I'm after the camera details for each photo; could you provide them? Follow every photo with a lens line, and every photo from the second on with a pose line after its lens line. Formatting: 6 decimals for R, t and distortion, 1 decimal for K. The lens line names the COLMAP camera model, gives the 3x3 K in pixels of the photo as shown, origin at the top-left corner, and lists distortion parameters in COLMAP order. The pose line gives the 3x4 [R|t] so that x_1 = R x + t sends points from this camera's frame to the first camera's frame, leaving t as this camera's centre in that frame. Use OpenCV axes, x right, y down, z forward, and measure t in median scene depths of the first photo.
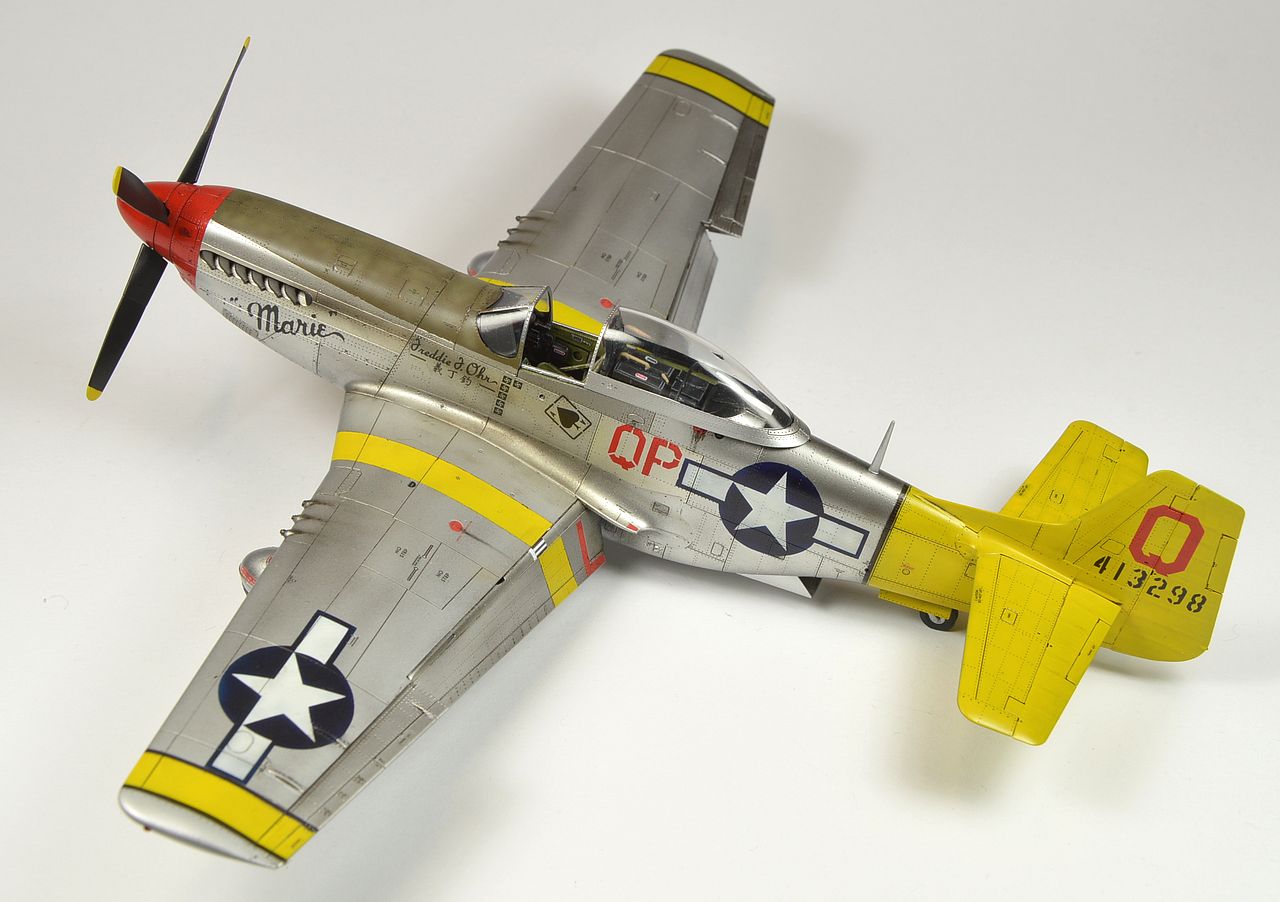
lens RADIAL K [[2601.4, 0, 640.0], [0, 2601.4, 451.0], [0, 0, 1]] dist [0.066898, 0.129269]
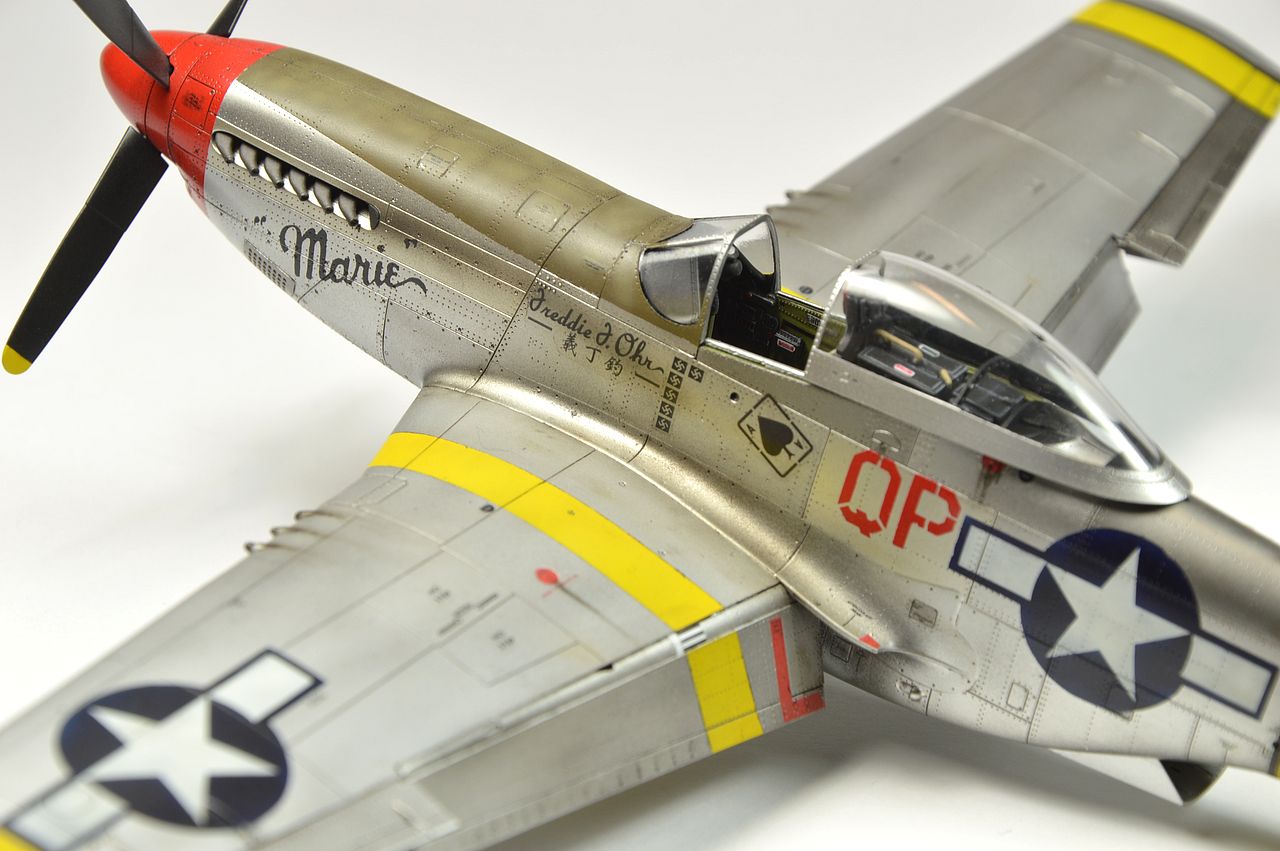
lens RADIAL K [[4591.0, 0, 640.0], [0, 4591.0, 425.5], [0, 0, 1]] dist [0.456601, 2.968883]
pose [[0.977081, 0.077759, -0.198155, 0.144516], [-0.117377, 0.973393, -0.196797, 0.188536], [0.177580, 0.215546, 0.960211, 0.013784]]
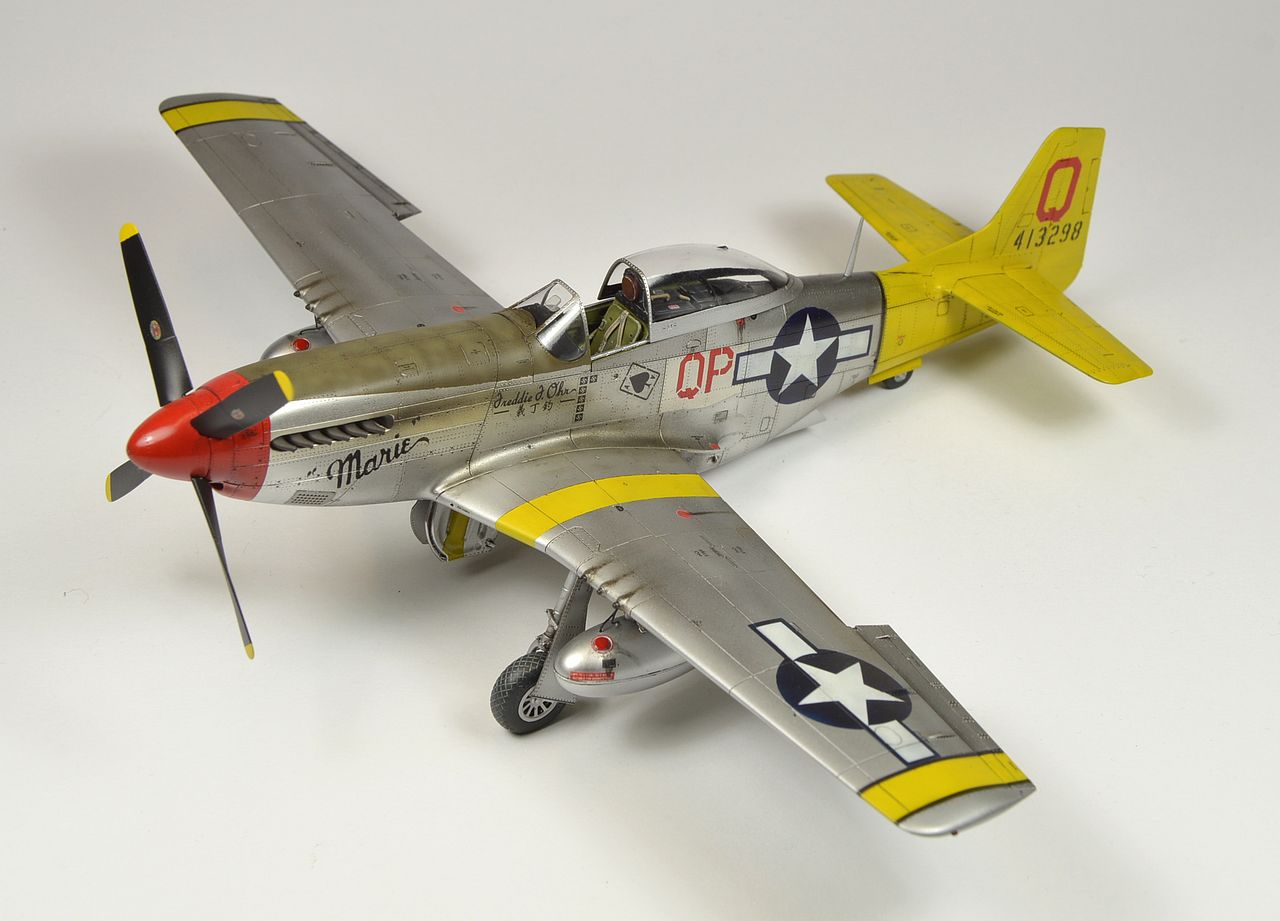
lens RADIAL K [[2658.8, 0, 640.0], [0, 2658.8, 460.5], [0, 0, 1]] dist [0.051461, 0.091338]
pose [[0.574501, -0.518544, 0.633294, -0.681714], [0.503885, 0.833788, 0.225604, -0.215325], [-0.645018, 0.189497, 0.740299, 0.254727]]
